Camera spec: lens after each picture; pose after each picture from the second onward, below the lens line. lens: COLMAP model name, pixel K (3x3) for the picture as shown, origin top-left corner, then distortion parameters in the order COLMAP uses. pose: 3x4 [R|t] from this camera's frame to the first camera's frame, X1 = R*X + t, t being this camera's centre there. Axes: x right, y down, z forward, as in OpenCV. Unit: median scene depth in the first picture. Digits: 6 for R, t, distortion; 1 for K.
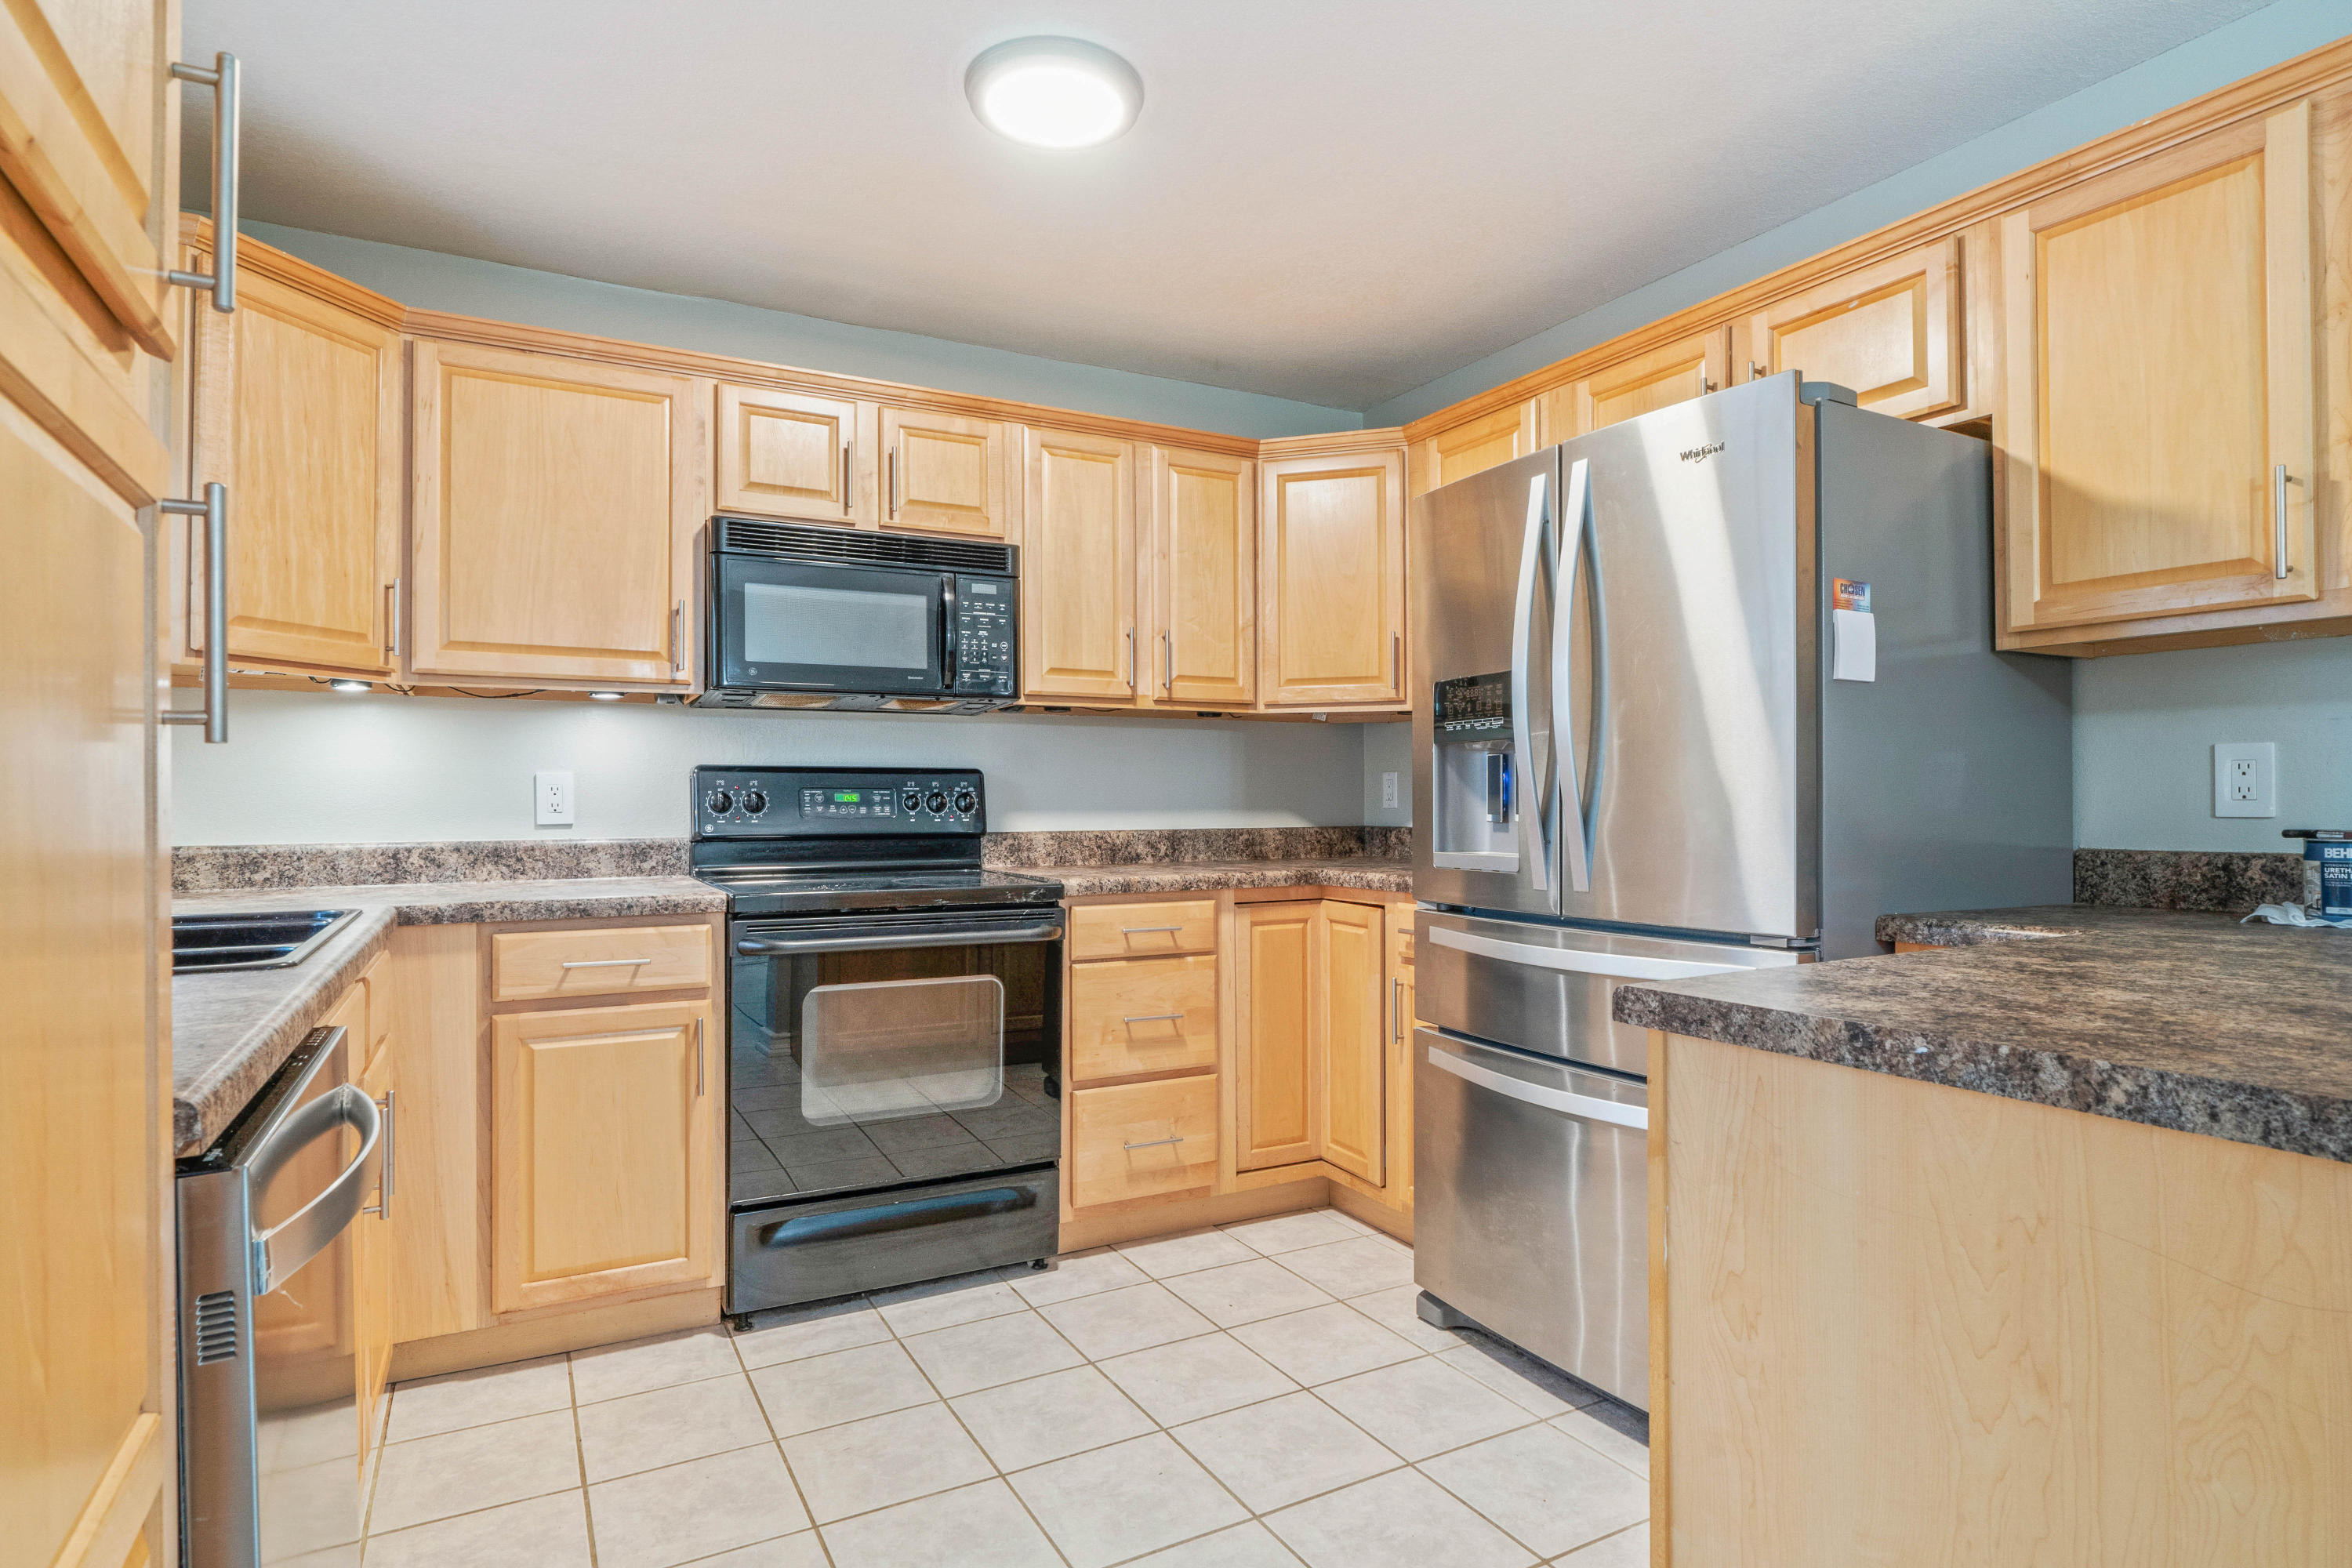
lens RADIAL K [[1251.5, 0, 1173.9], [0, 1251.5, 773.0], [0, 0, 1]] dist [-0.006871, 0.000392]
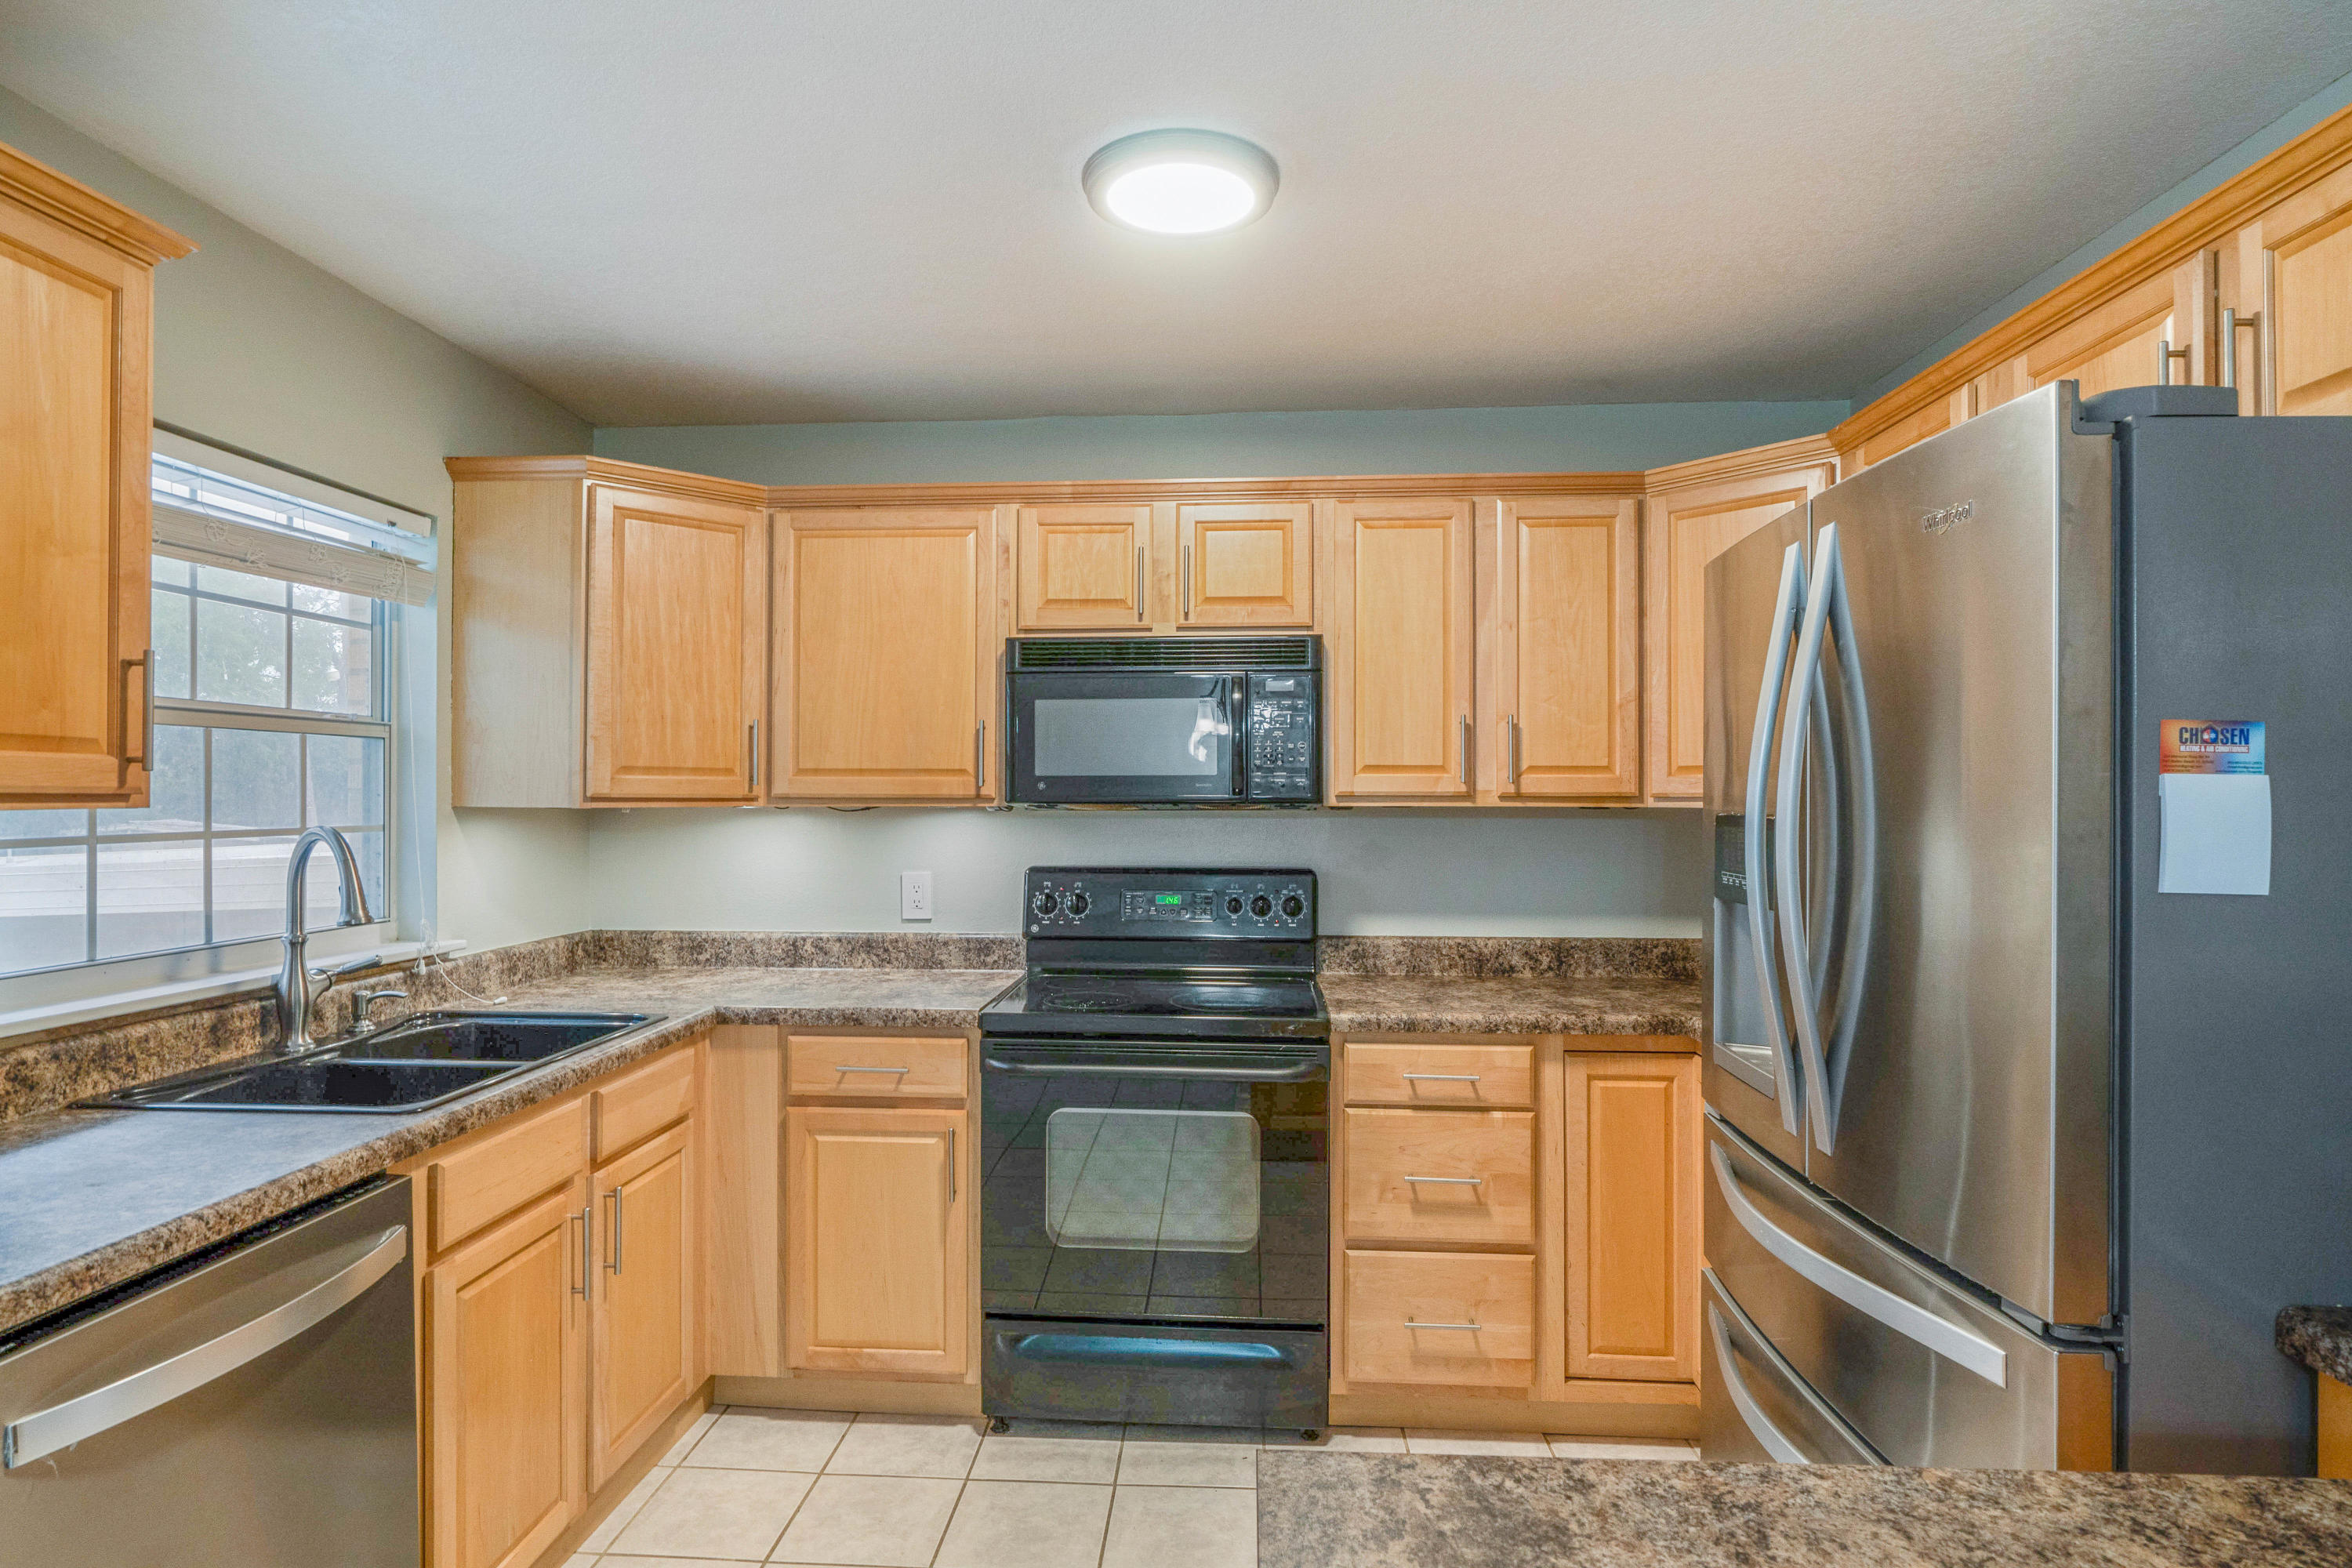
lens RADIAL K [[1276.6, 0, 1170.5], [0, 1276.6, 768.2], [0, 0, 1]] dist [-0.004256, 0.000234]
pose [[0.843584, -0.005739, -0.536967, 0.302741], [0.007220, 0.999974, 0.000656, -0.091039], [0.536949, -0.004430, 0.843603, 0.161407]]
